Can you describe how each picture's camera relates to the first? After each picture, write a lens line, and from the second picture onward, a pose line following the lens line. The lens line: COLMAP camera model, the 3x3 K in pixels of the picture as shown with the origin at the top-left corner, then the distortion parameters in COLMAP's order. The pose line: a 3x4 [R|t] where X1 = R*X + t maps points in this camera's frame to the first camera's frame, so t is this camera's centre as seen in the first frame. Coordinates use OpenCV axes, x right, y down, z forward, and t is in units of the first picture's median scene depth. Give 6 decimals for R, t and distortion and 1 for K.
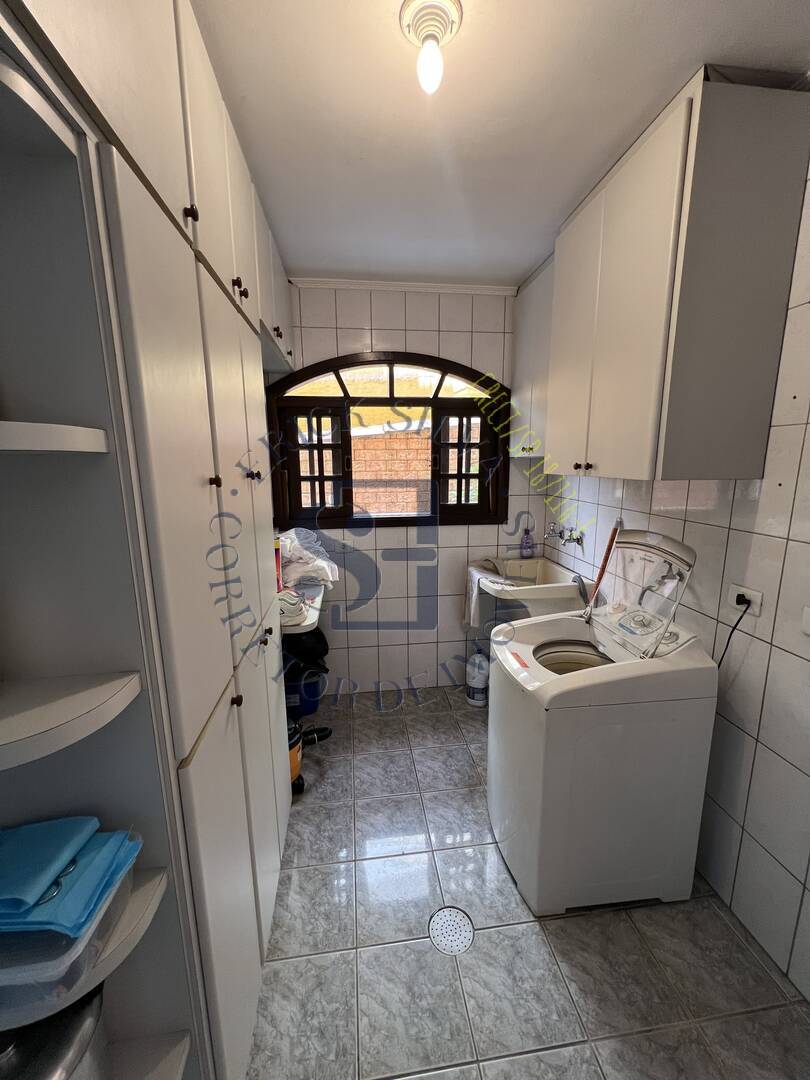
lens RADIAL K [[434.2, 0, 406.6], [0, 434.2, 537.5], [0, 0, 1]] dist [0.003273, 0.000711]
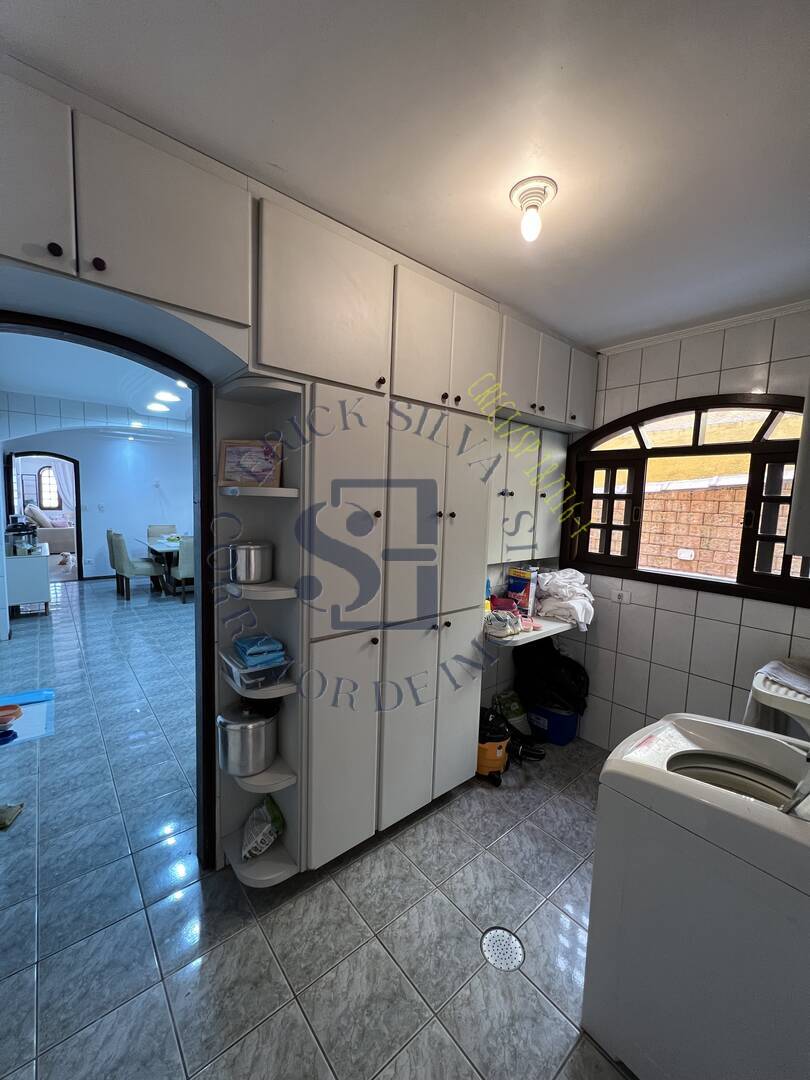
lens RADIAL K [[434.2, 0, 410.8], [0, 434.2, 540.2], [0, 0, 1]] dist [0.003273, 0.000711]
pose [[0.548151, 0.107693, -0.829417, 0.423076], [-0.189976, 0.981787, 0.001925, -0.017912], [0.814518, 0.156514, 0.558626, 0.041276]]
